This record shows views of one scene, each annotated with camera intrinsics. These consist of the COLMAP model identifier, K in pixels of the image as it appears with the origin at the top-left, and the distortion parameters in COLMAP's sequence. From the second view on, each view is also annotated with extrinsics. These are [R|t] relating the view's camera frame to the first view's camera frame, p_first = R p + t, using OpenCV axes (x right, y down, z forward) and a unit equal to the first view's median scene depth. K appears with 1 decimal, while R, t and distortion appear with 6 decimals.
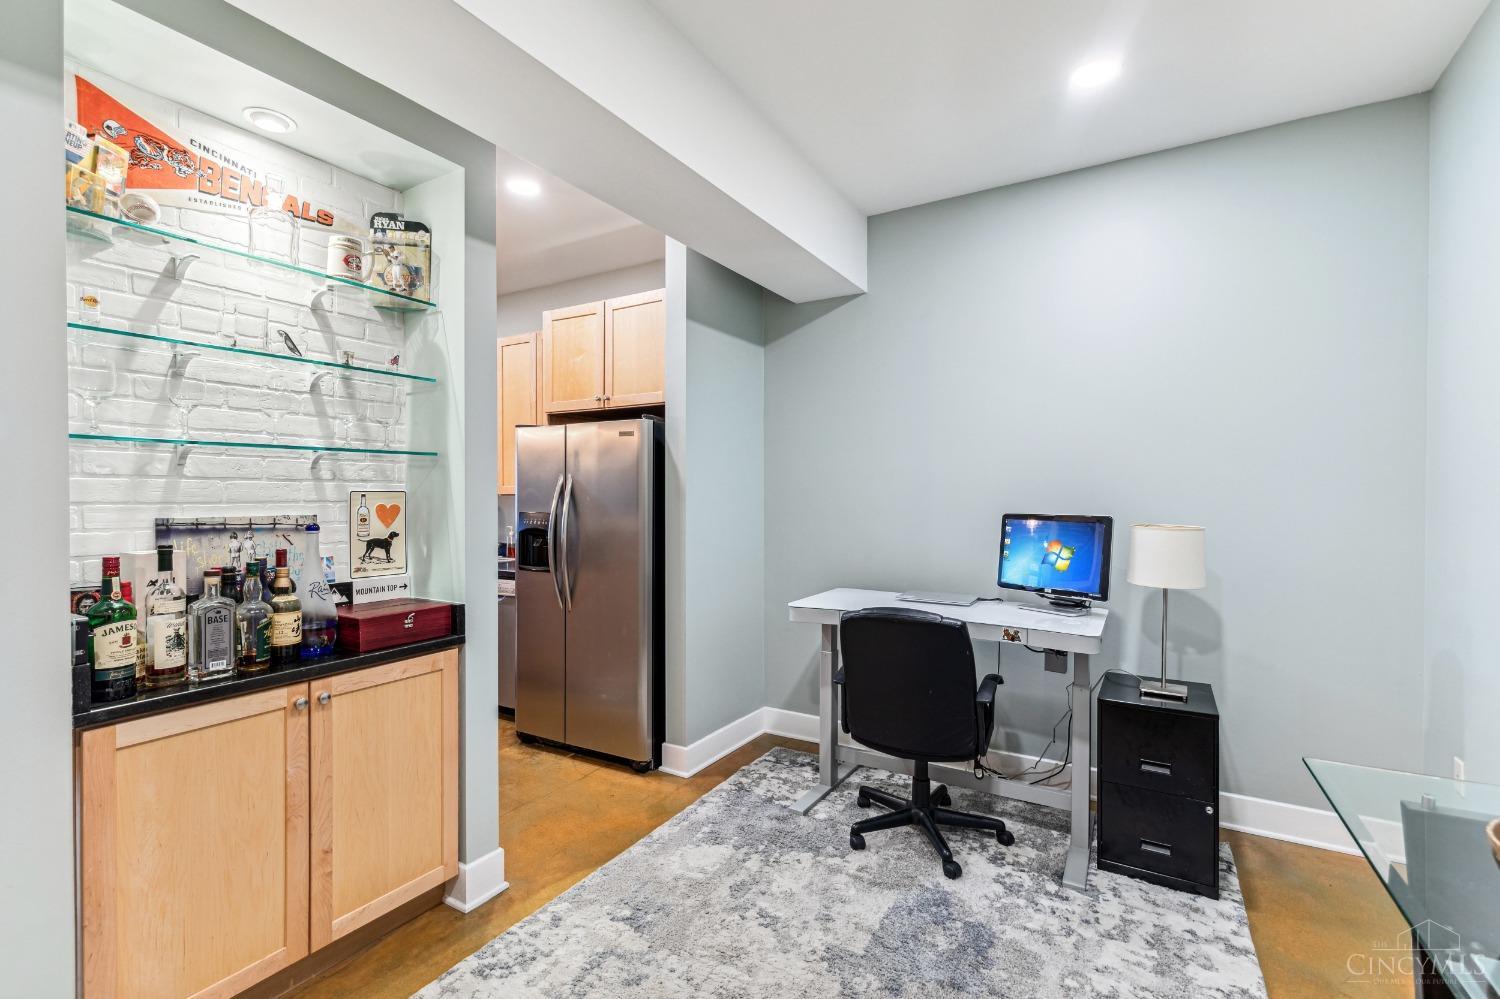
lens RADIAL K [[684.3, 0, 752.3], [0, 684.3, 505.9], [0, 0, 1]] dist [0.010114, -0.001396]
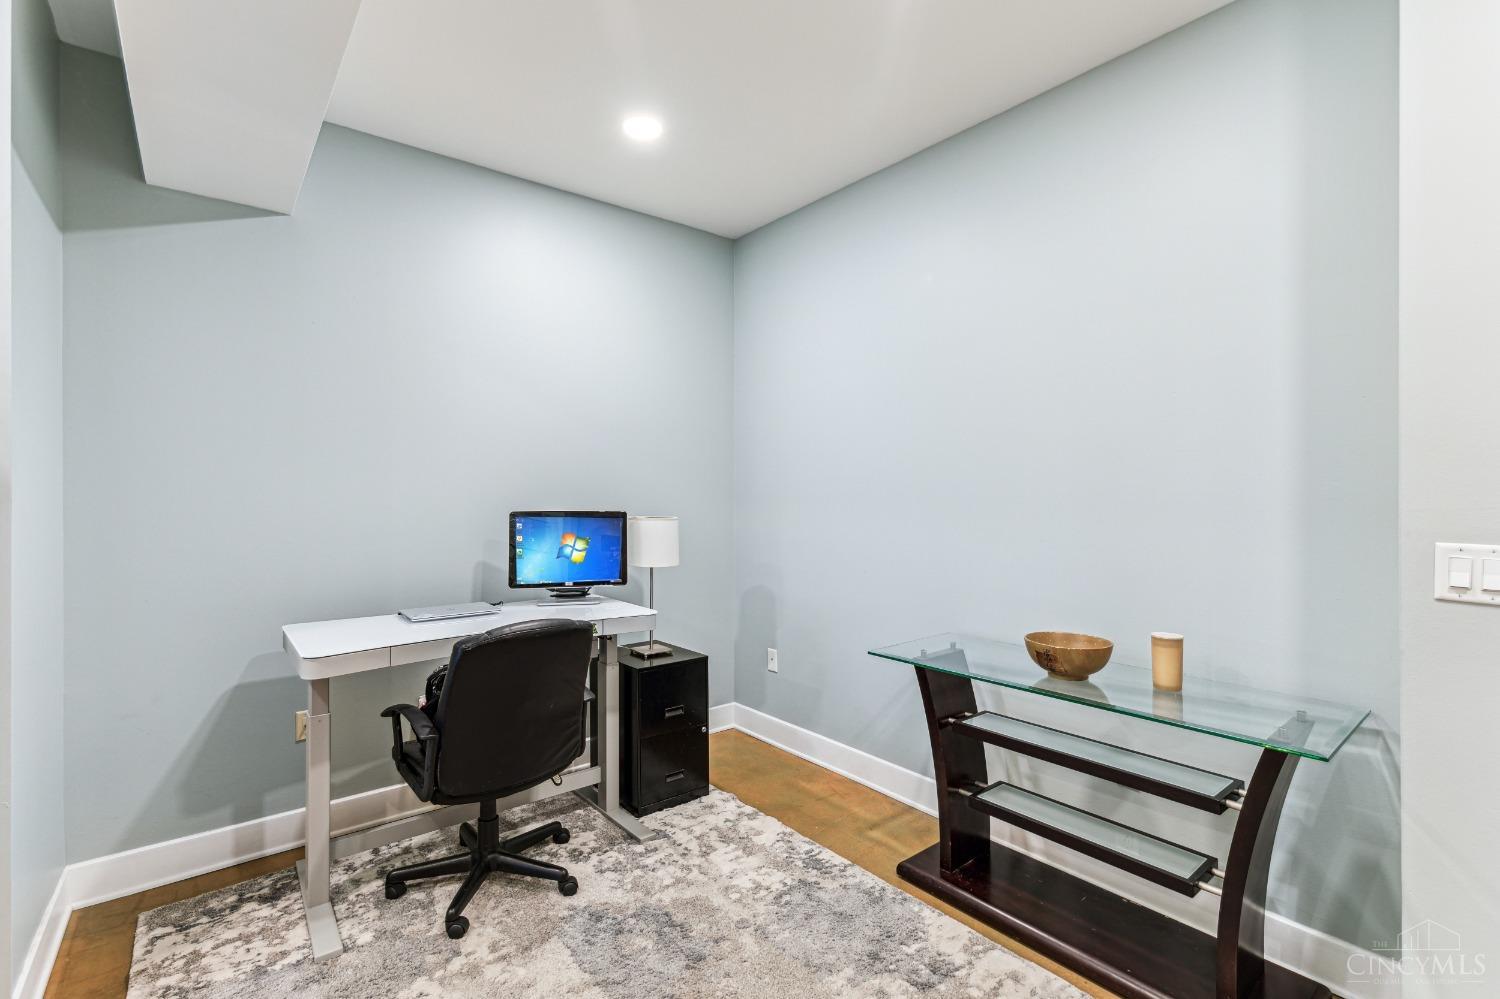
lens RADIAL K [[684.3, 0, 754.7], [0, 684.3, 491.4], [0, 0, 1]] dist [0.010114, -0.001396]
pose [[0.354415, -0.003981, 0.935080, -0.475565], [0.018907, 0.999817, -0.002910, -0.007468], [-0.934897, 0.018711, 0.354425, 0.391048]]
